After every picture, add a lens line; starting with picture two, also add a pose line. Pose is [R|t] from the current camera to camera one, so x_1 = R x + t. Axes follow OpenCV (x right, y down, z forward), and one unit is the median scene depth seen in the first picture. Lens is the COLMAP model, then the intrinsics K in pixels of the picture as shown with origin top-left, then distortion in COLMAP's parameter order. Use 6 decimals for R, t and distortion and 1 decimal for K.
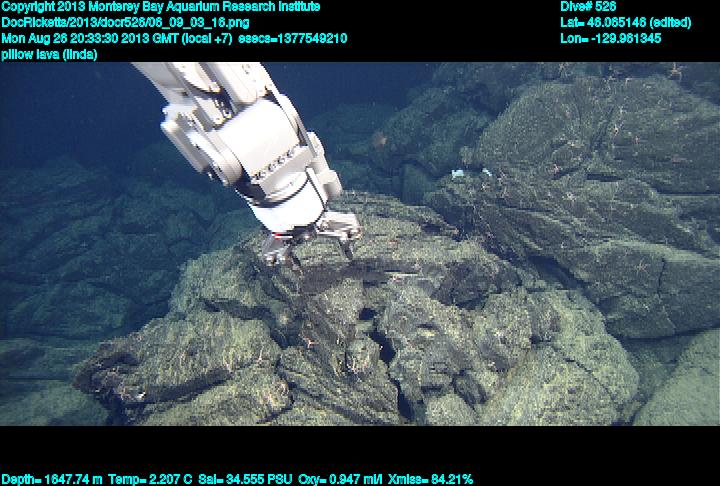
lens RADIAL K [[419.2, 0, 370.0], [0, 419.2, 240.3], [0, 0, 1]] dist [-0.008149, 0.051749]
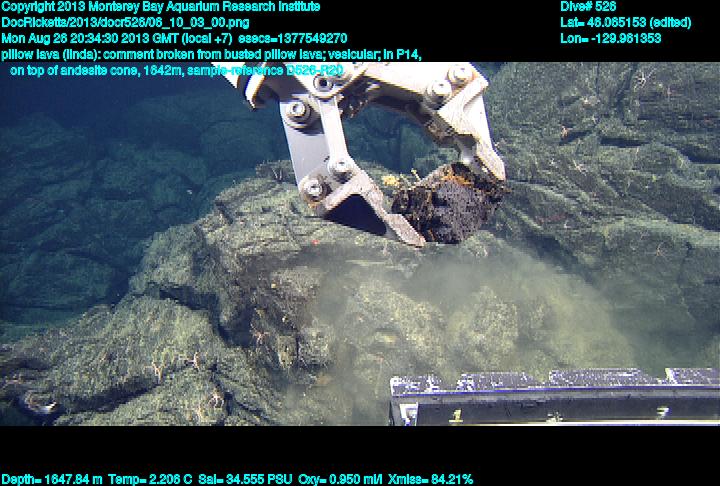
lens RADIAL K [[419.2, 0, 369.7], [0, 419.2, 245.2], [0, 0, 1]] dist [-0.008149, 0.051749]
pose [[0.999253, 0.007010, -0.038003, 0.097518], [-0.002845, 0.994087, 0.108550, -0.038066], [0.038539, -0.108361, 0.993364, 0.142237]]
